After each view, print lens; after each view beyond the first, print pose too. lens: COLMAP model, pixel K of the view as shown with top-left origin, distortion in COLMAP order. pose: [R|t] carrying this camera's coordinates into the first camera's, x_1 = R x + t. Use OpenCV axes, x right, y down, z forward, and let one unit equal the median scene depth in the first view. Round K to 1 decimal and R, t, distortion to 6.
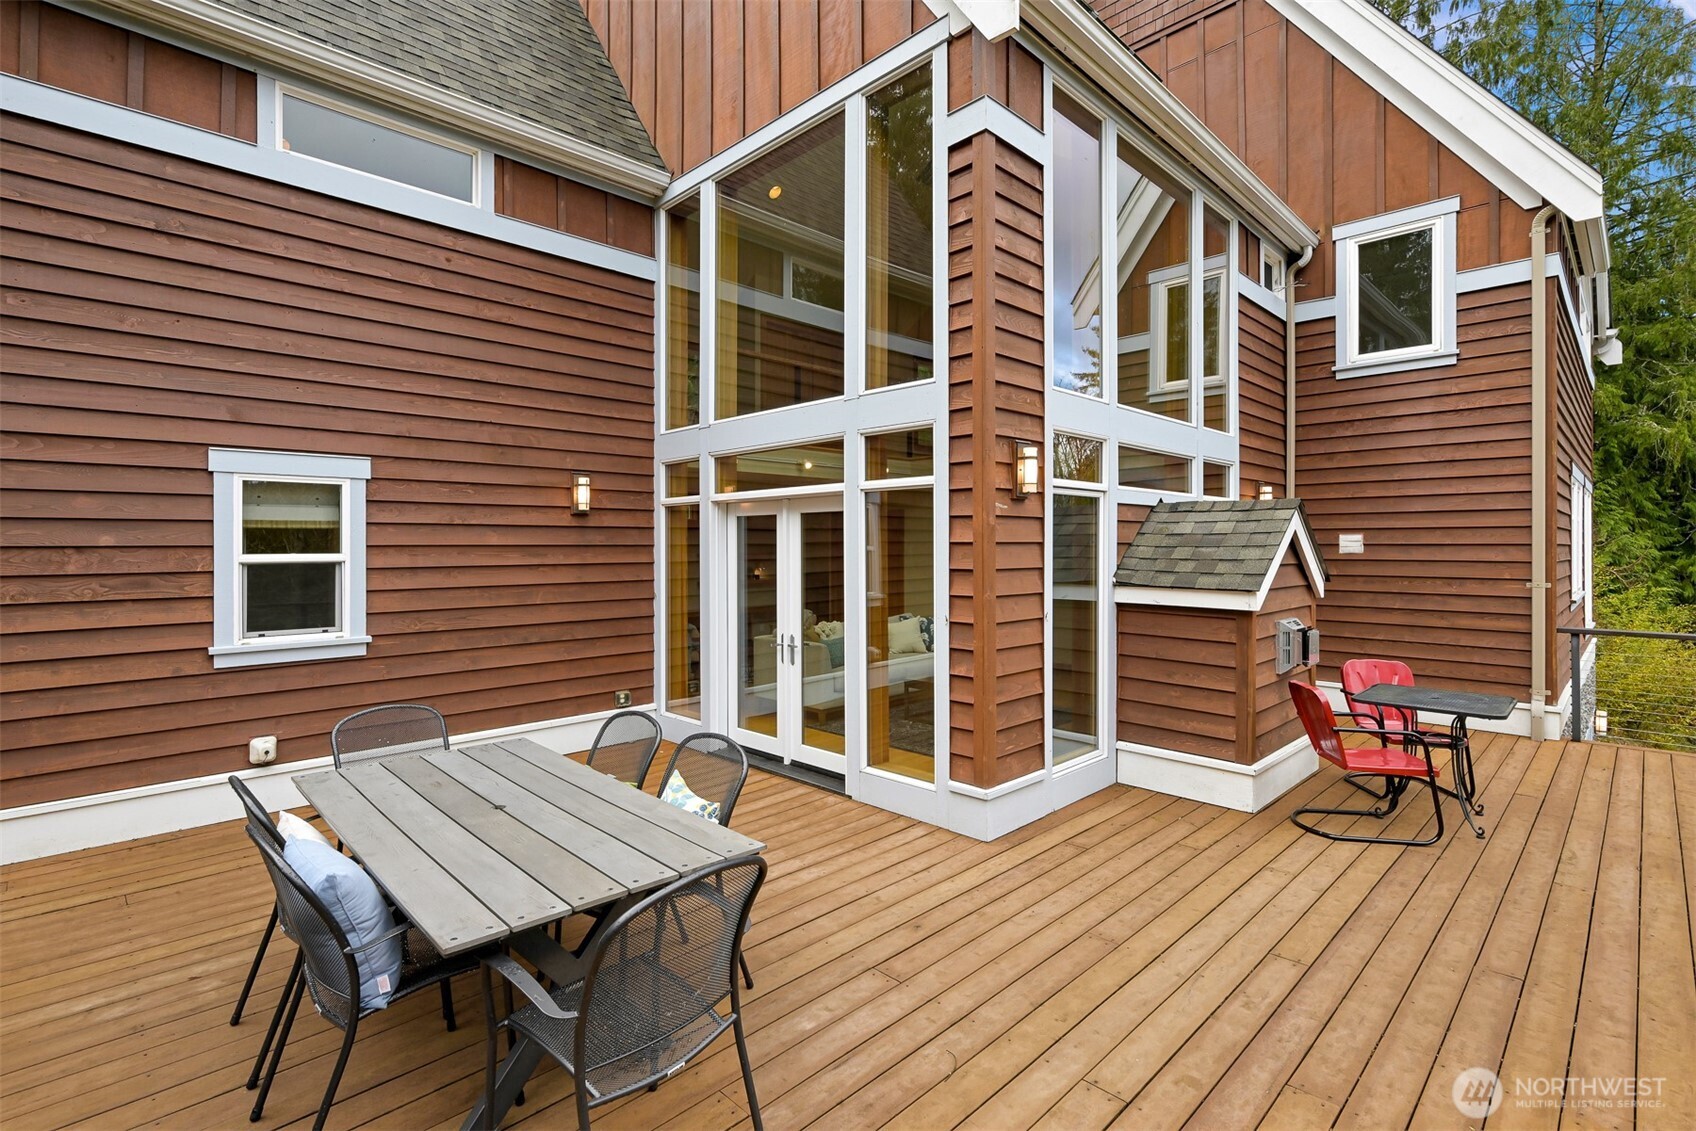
lens RADIAL K [[758.4, 0, 850.8], [0, 758.4, 551.6], [0, 0, 1]] dist [-0.020328, -0.000193]
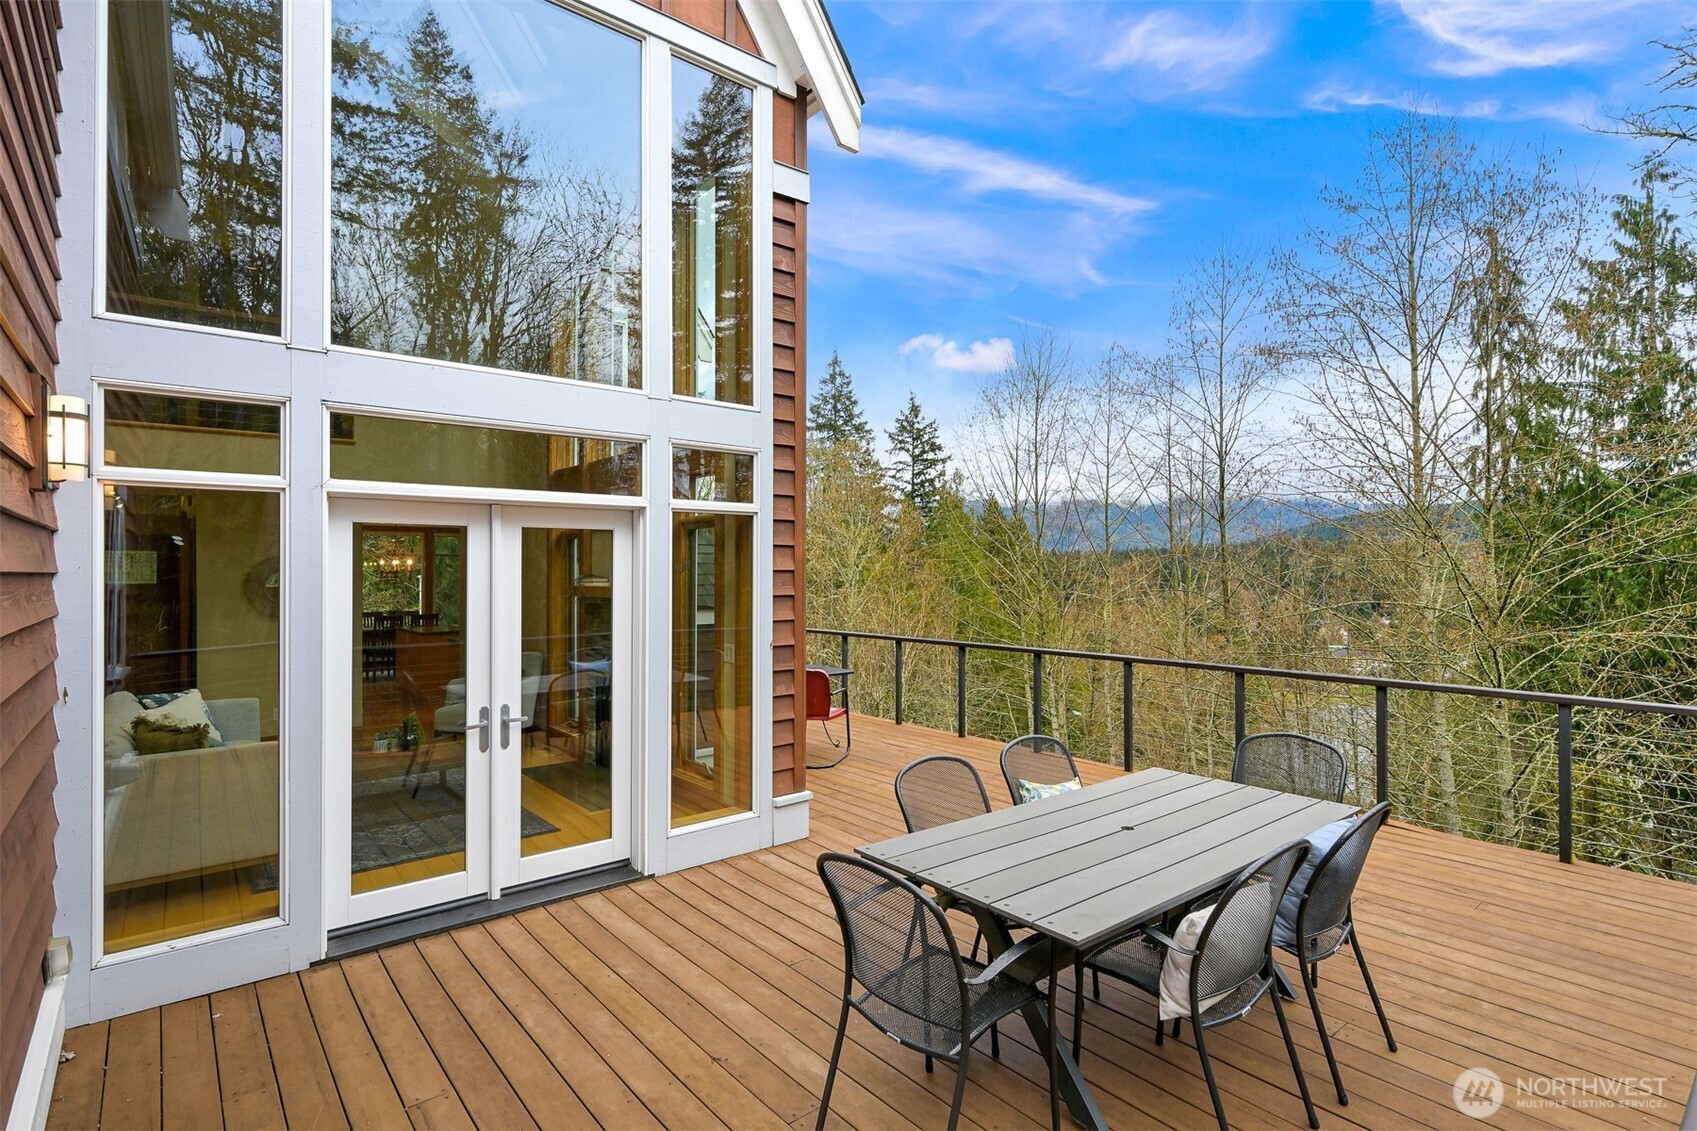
lens RADIAL K [[848.5, 0, 848.5], [0, 848.5, 565.5], [0, 0, 1]] dist [-0.001159, -0.000151]
pose [[0.105599, 0.005316, 0.994395, -0.935717], [0.012004, 0.999906, -0.006620, -0.007618], [-0.994336, 0.012635, 0.105525, 0.707729]]
